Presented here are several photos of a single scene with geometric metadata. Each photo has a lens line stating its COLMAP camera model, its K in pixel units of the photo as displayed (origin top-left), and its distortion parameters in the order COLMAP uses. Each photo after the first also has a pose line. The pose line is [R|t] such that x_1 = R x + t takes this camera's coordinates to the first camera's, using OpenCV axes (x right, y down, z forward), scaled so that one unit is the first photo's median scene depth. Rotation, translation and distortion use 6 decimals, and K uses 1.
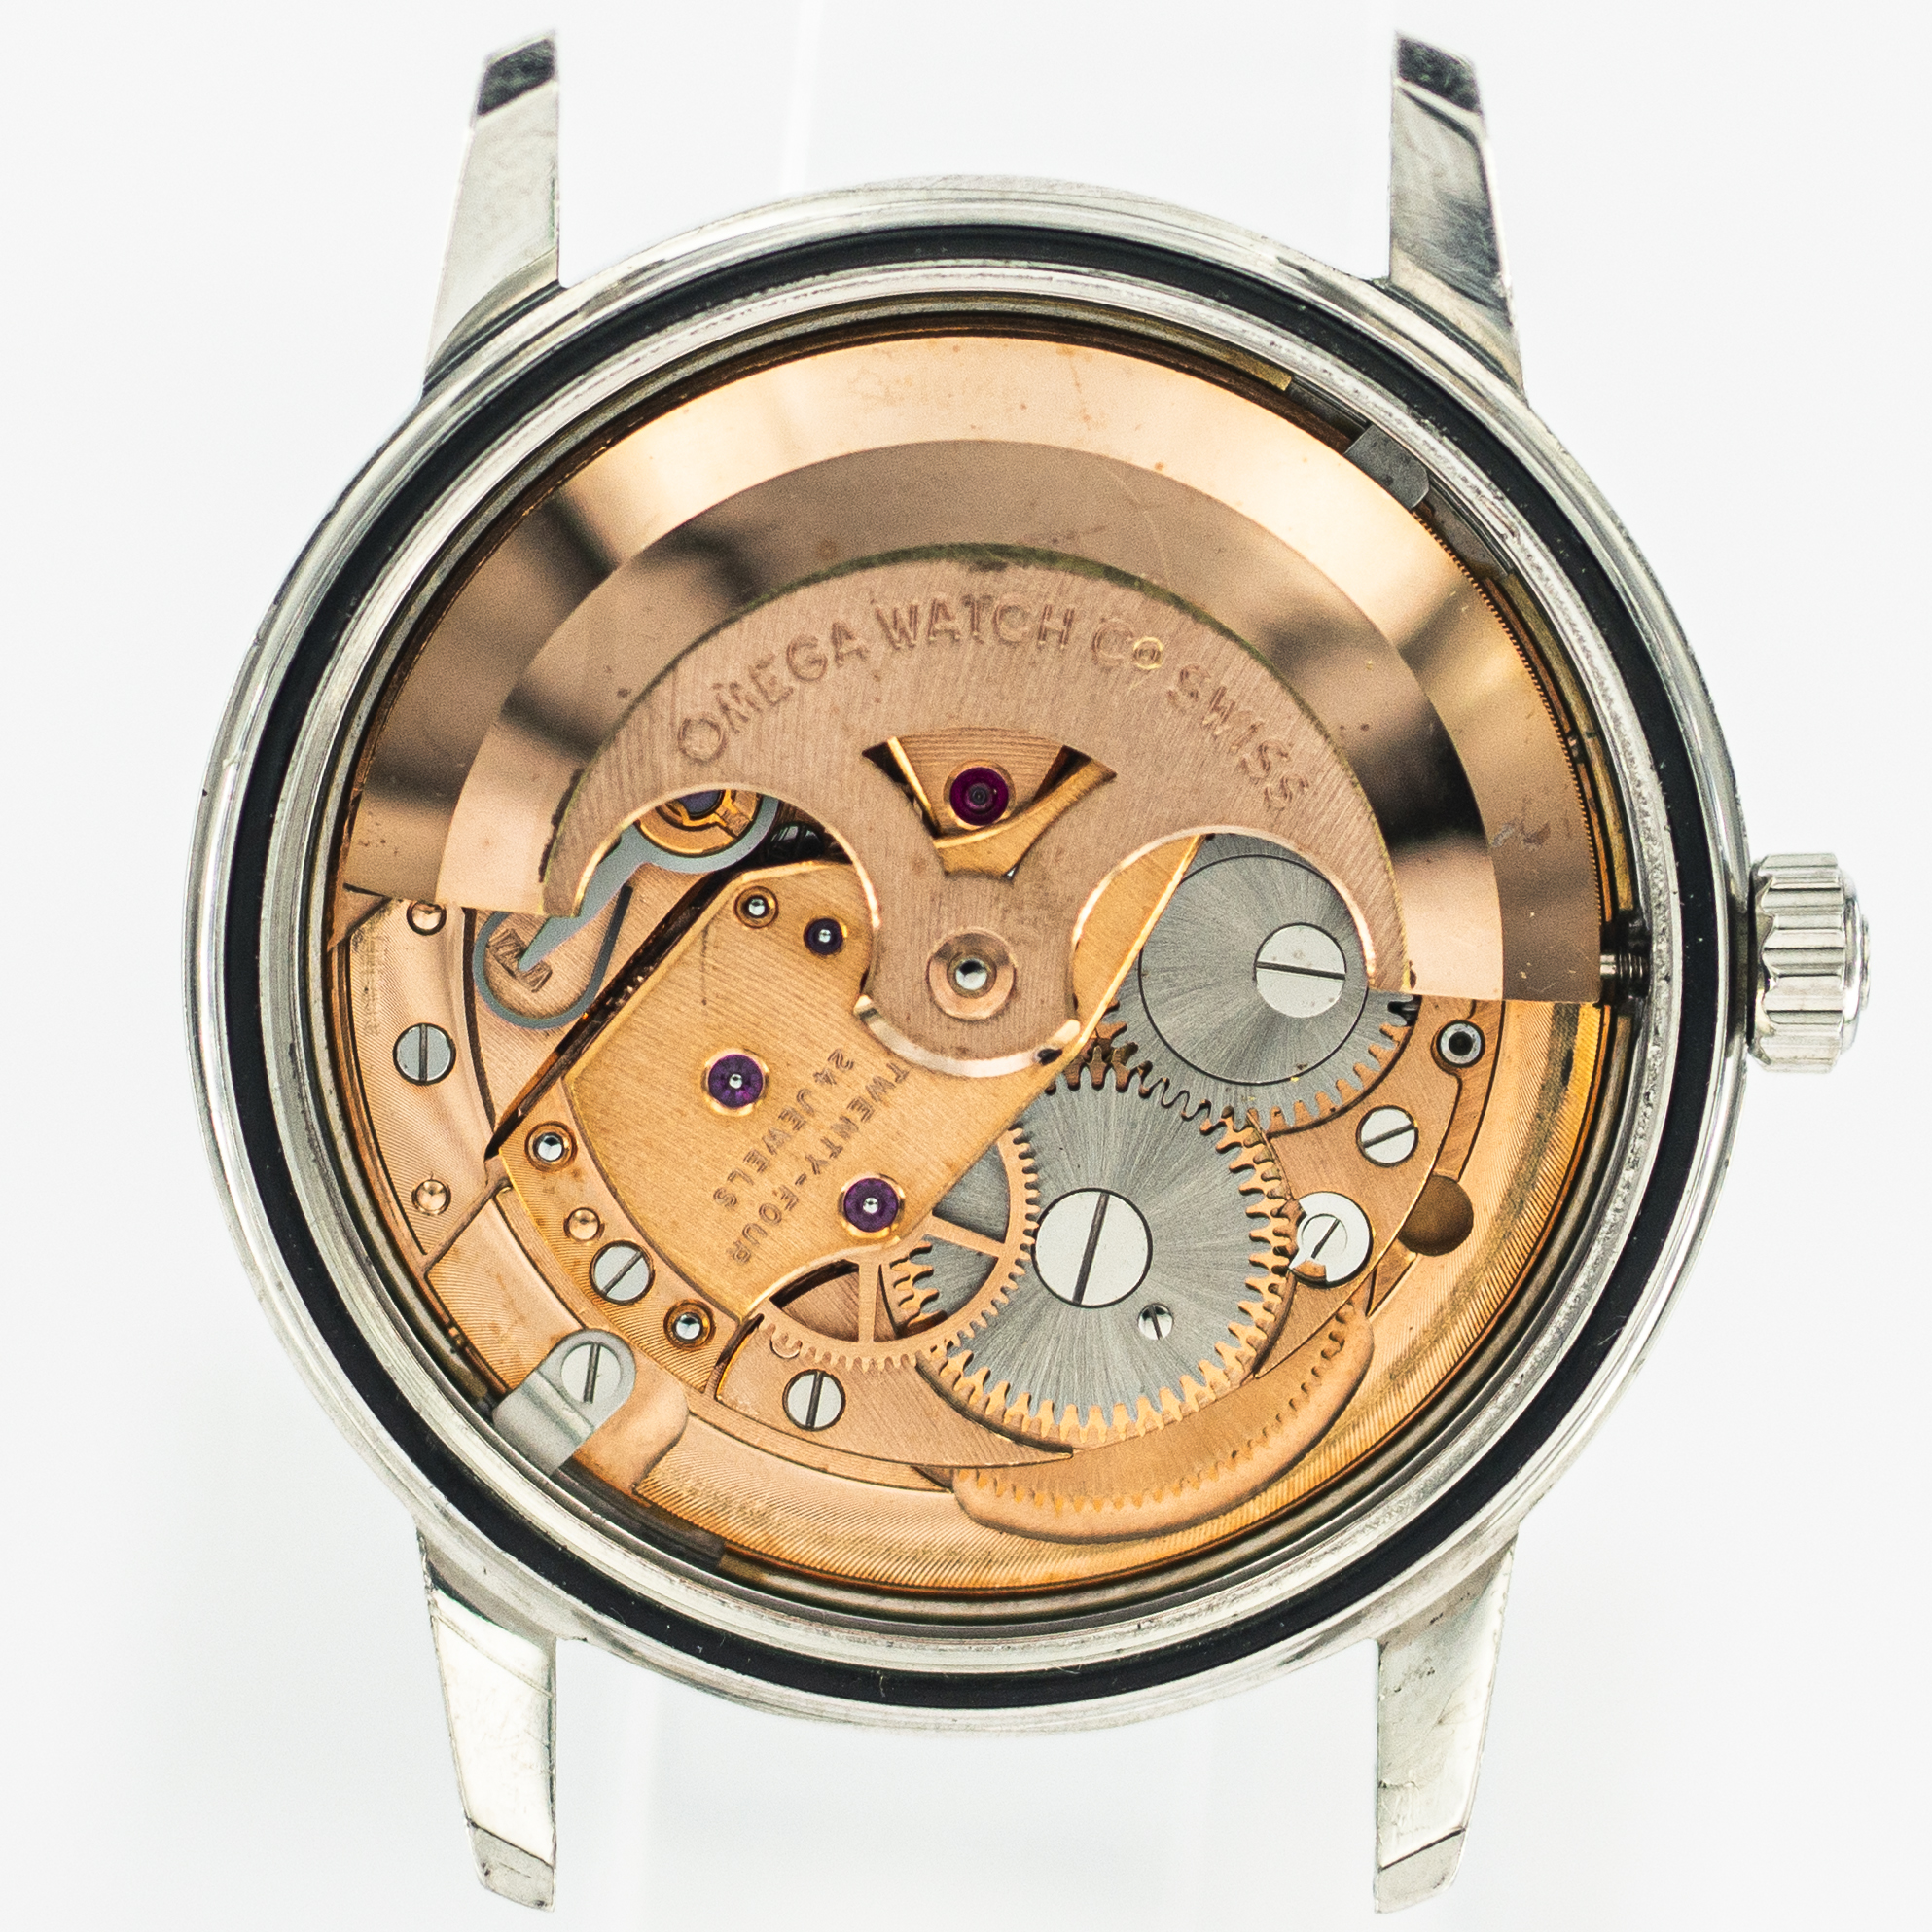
lens RADIAL K [[12774.5, 0, 966.0], [0, 12774.5, 966.0], [0, 0, 1]] dist [-0.277267, -15.382828]
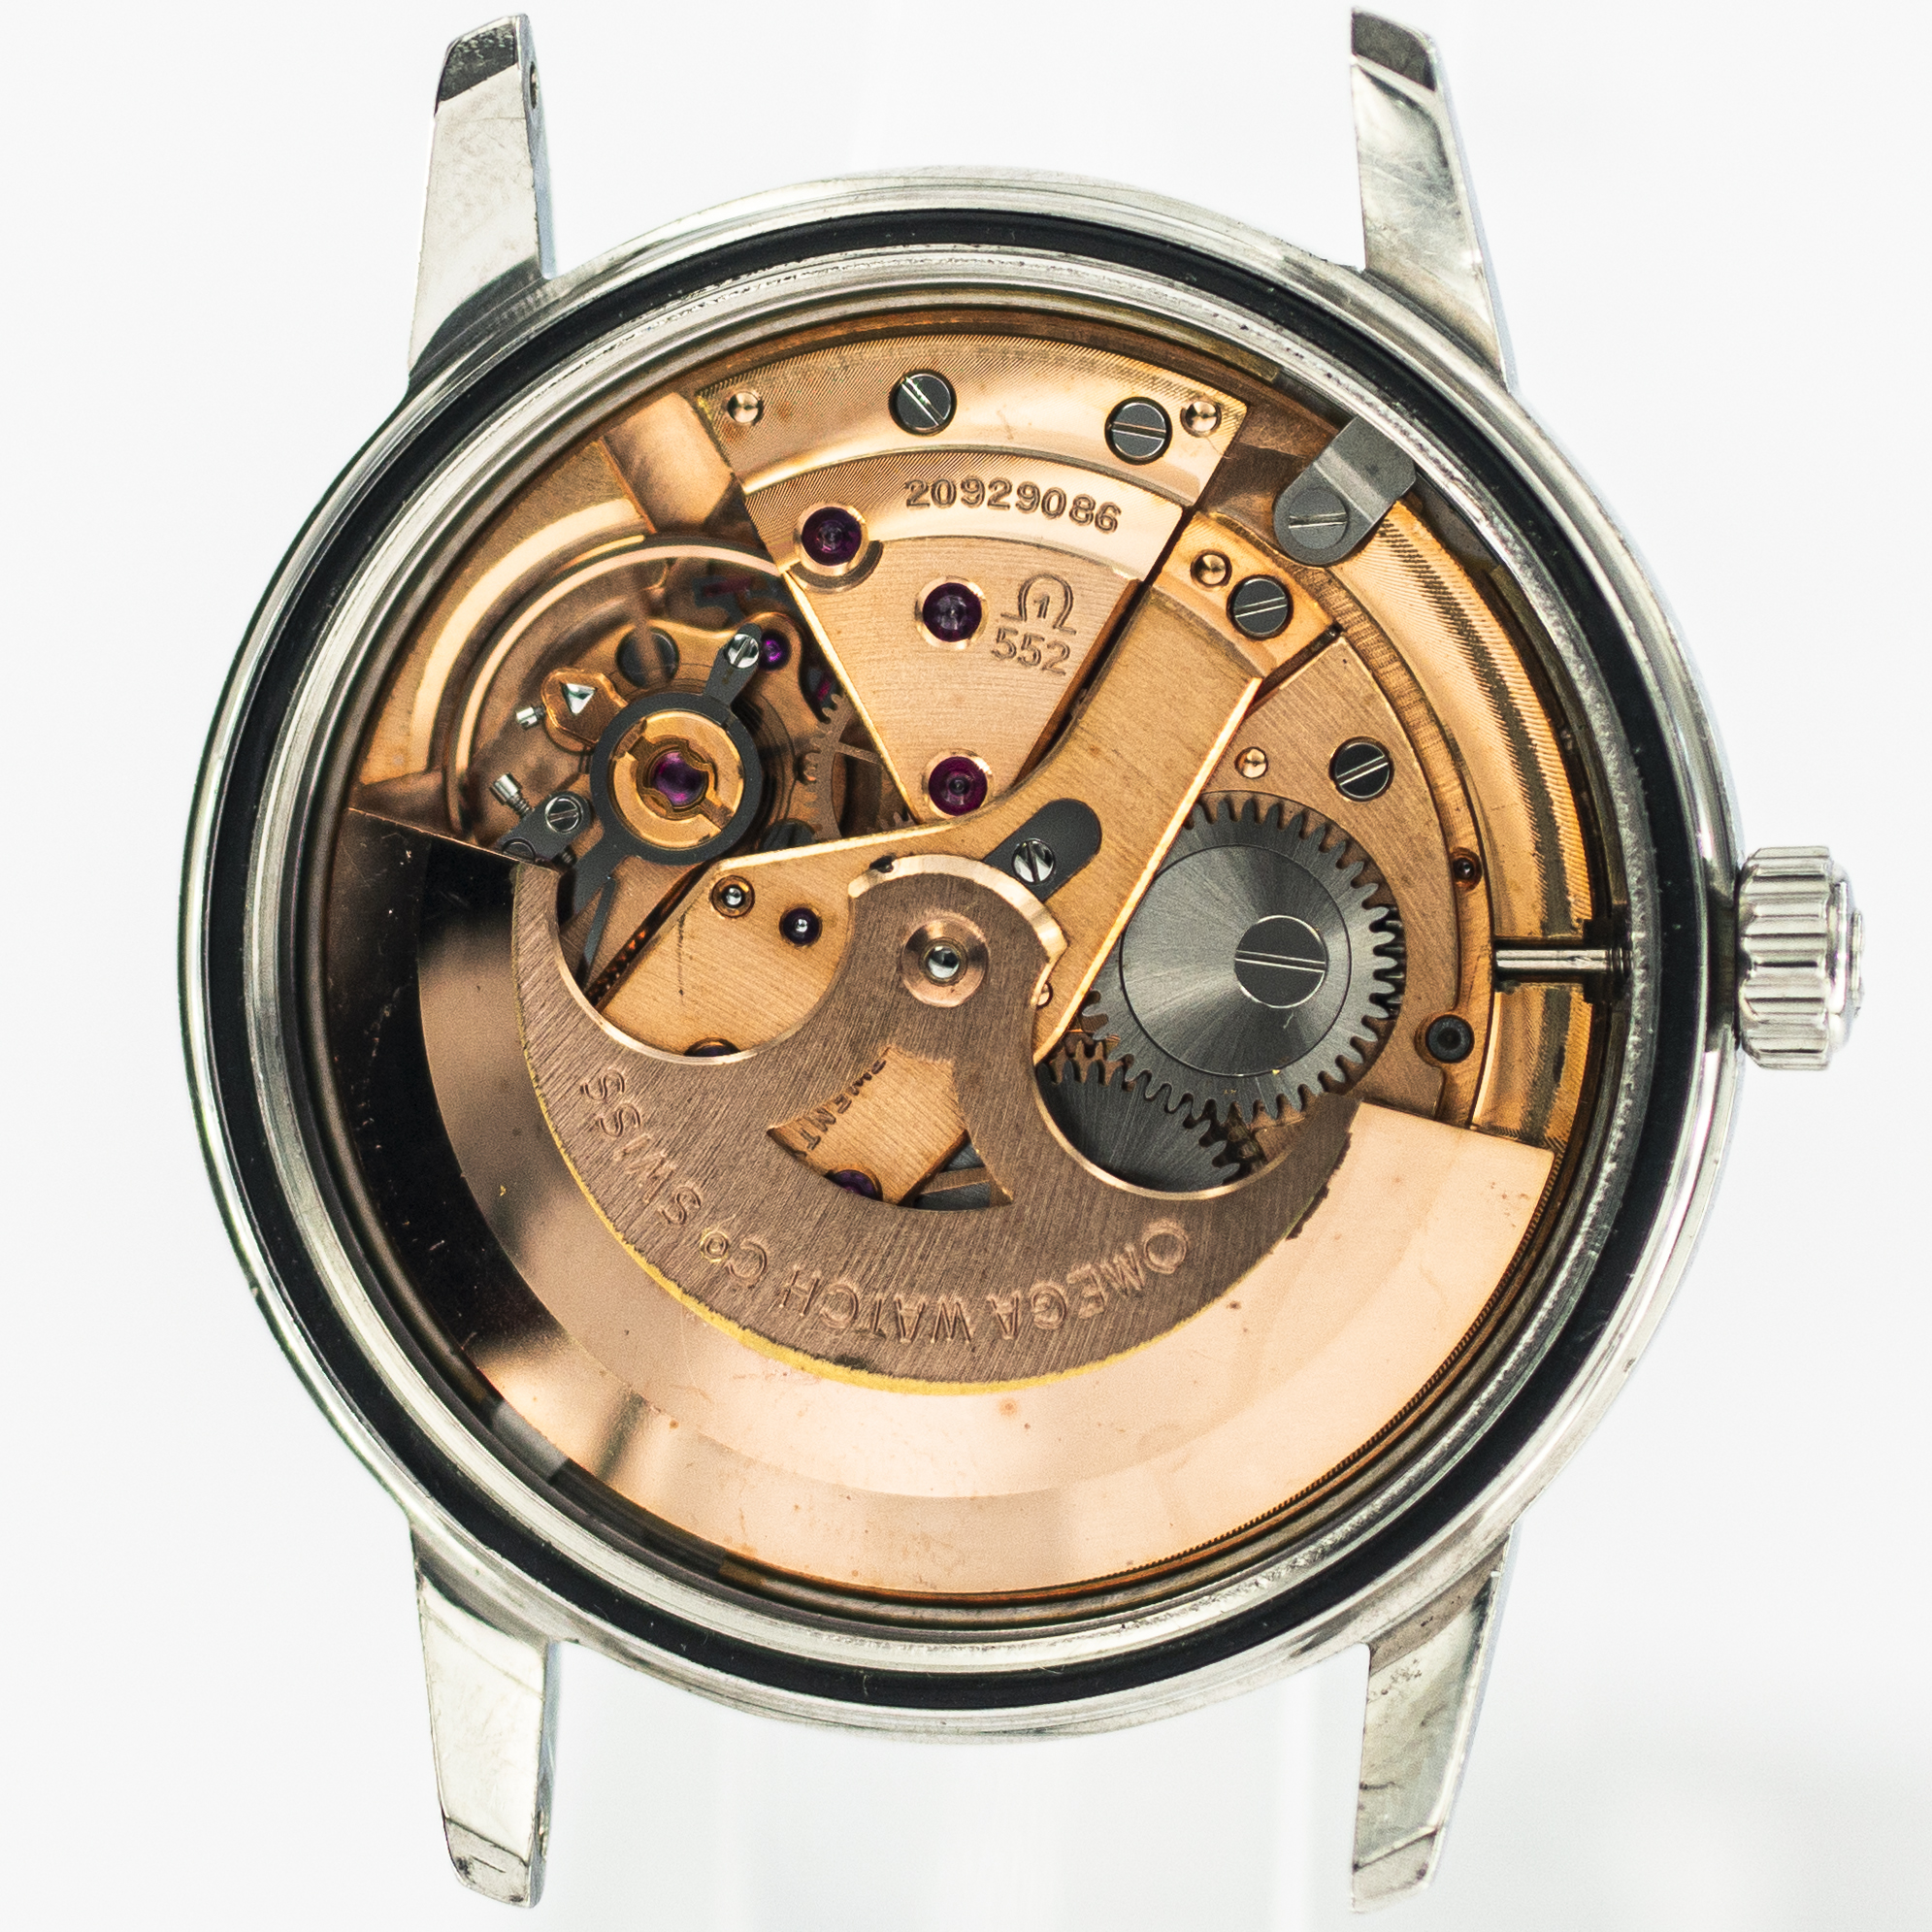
lens RADIAL K [[12774.5, 0, 966.0], [0, 12774.5, 966.0], [0, 0, 1]] dist [-0.277267, -15.382828]
pose [[0.992697, -0.001517, -0.120629, 0.121953], [-0.005549, 0.998288, -0.058224, 0.058752], [0.120511, 0.058468, 0.990989, 0.014278]]
